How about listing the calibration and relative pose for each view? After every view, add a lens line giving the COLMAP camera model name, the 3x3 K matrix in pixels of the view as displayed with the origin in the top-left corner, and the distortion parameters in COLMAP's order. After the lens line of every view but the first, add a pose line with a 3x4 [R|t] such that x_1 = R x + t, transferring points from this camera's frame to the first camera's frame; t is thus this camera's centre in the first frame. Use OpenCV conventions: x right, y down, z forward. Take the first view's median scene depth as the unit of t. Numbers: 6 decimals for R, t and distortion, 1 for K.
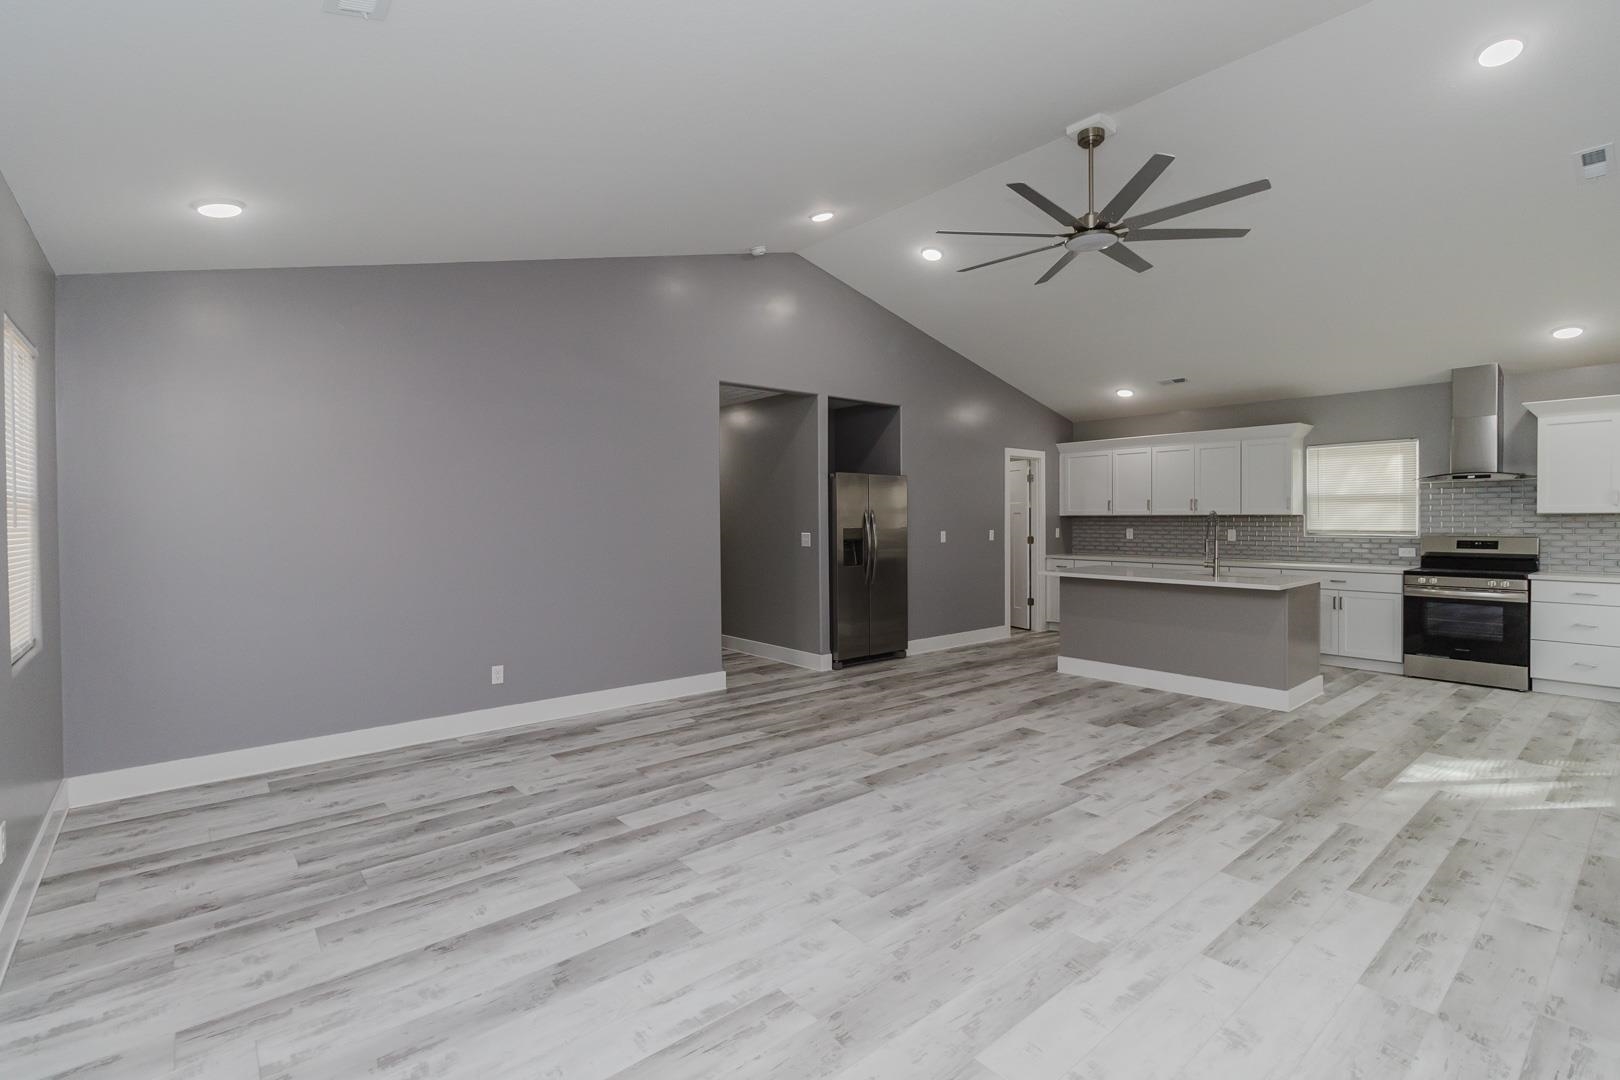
lens RADIAL K [[740.3, 0, 818.6], [0, 740.3, 526.0], [0, 0, 1]] dist [-0.000405, 0.000422]
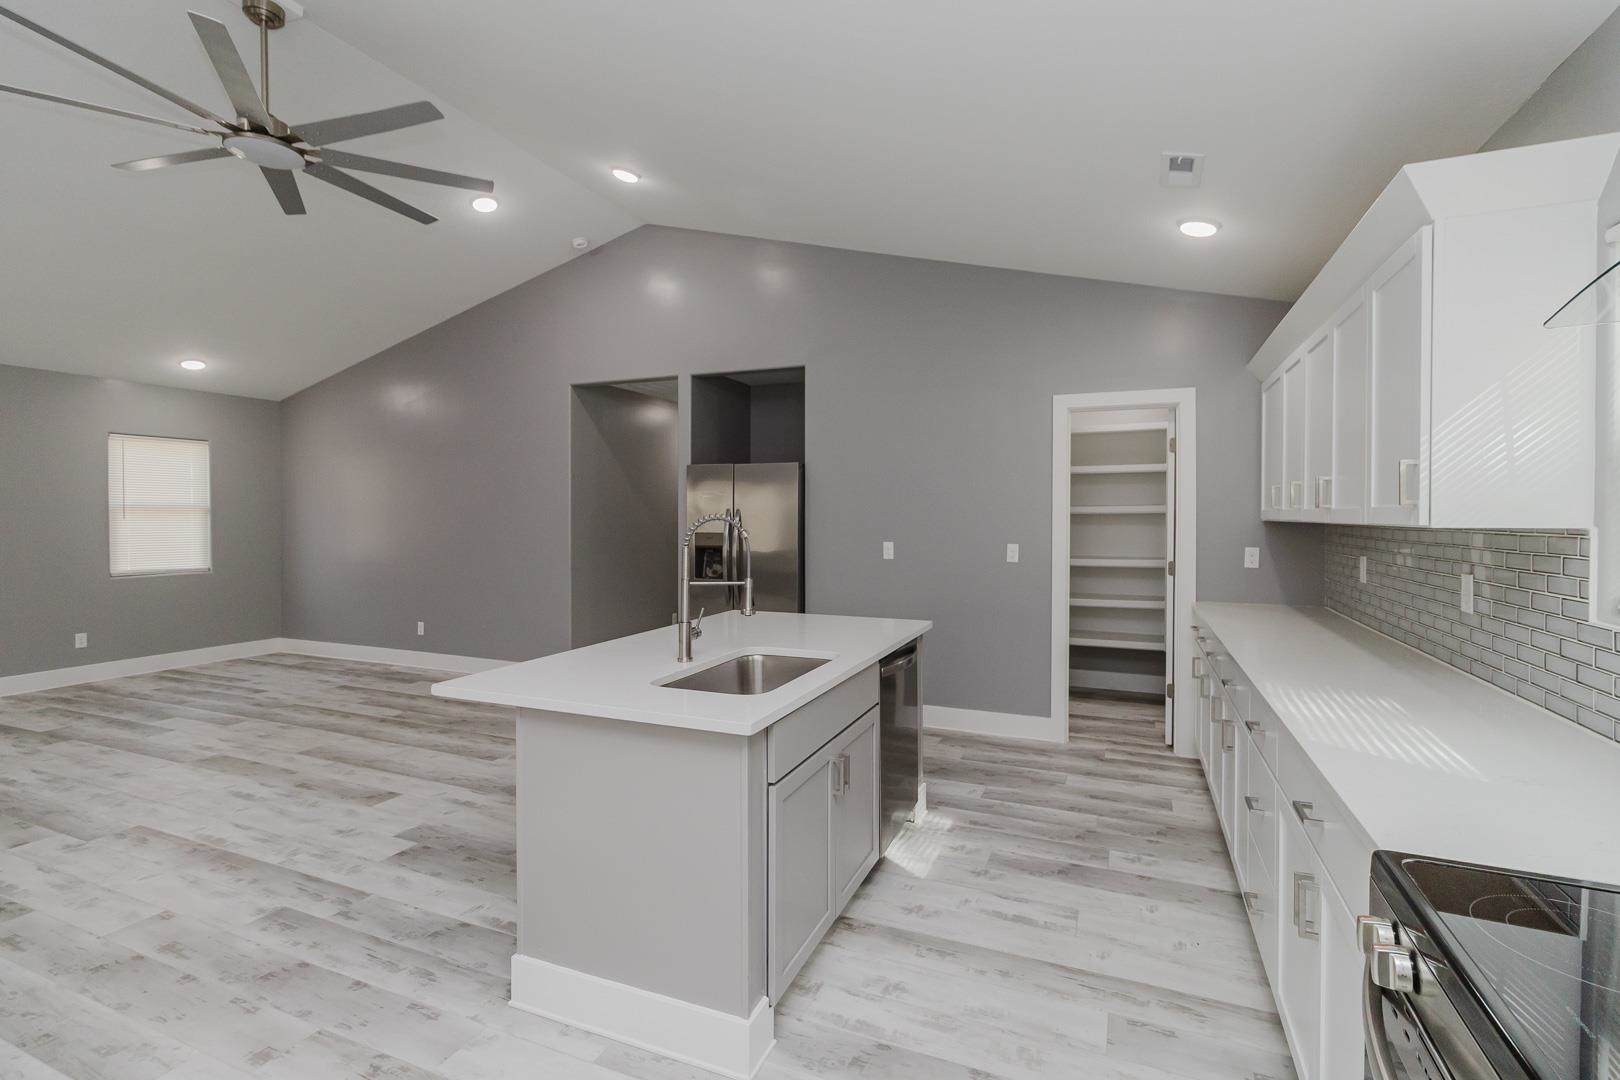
lens RADIAL K [[745.0, 0, 816.9], [0, 745.0, 523.2], [0, 0, 1]] dist [0.000744, 0.001081]
pose [[0.448706, 0.016429, -0.893529, 1.231582], [-0.015429, 0.999824, 0.010636, -0.025853], [0.893546, 0.009014, 0.448880, 1.102195]]
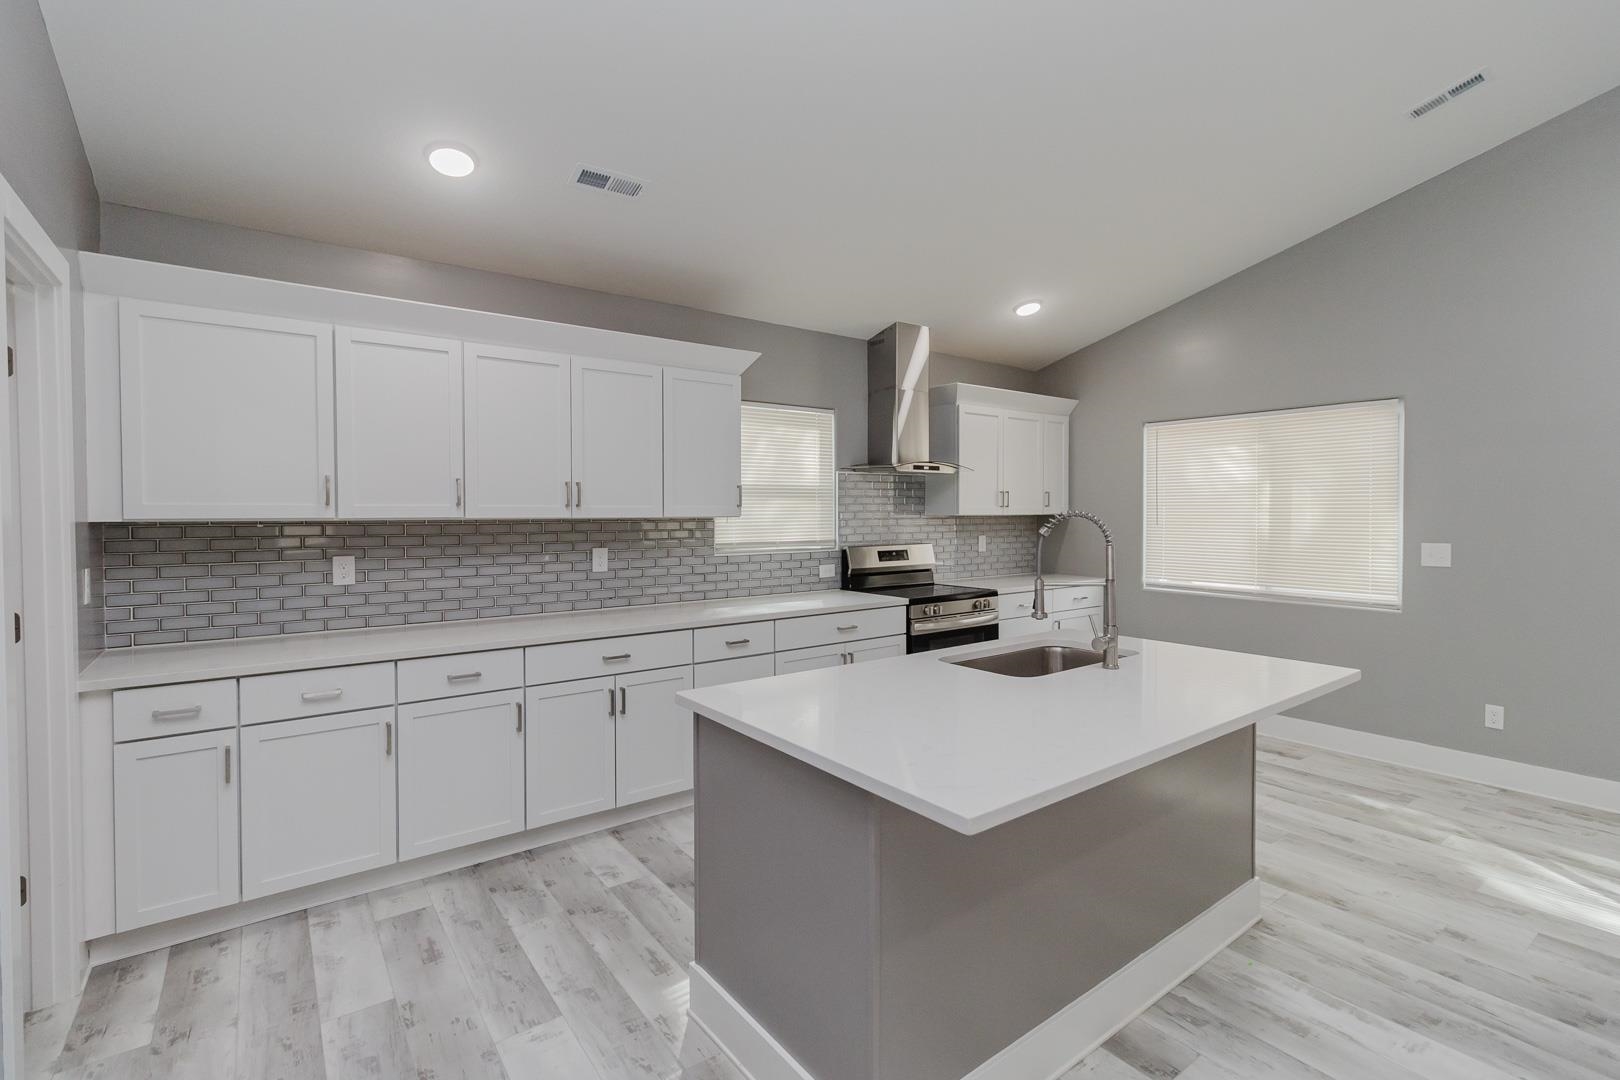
lens RADIAL K [[739.1, 0, 817.7], [0, 739.1, 529.0], [0, 0, 1]] dist [-0.003189, 0.000196]
pose [[0.064281, -0.018203, 0.997766, 0.147310], [0.015950, 0.999725, 0.017211, -0.024213], [-0.997804, 0.014808, 0.064553, 1.440952]]
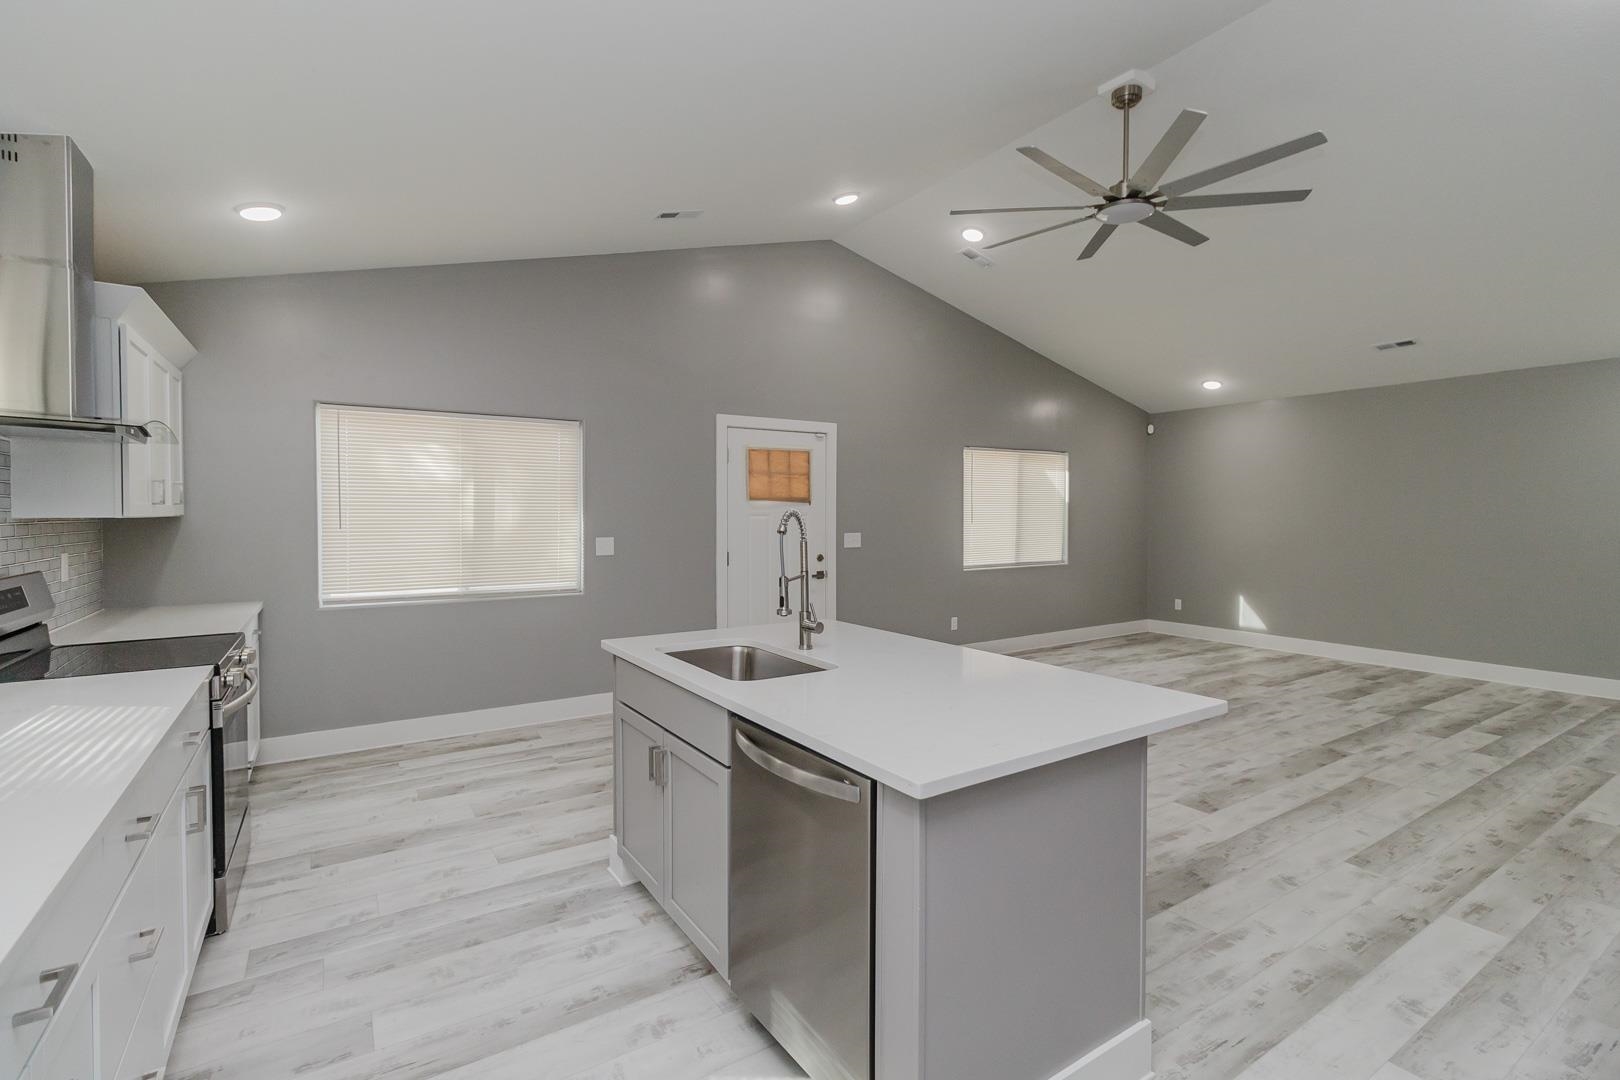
lens RADIAL K [[739.1, 0, 817.7], [0, 739.1, 529.0], [0, 0, 1]] dist [-0.003189, 0.000196]
pose [[-0.991905, 0.002810, 0.126953, 0.594773], [0.007112, 0.999415, 0.033448, -0.029126], [-0.126785, 0.034081, -0.991345, 1.854230]]
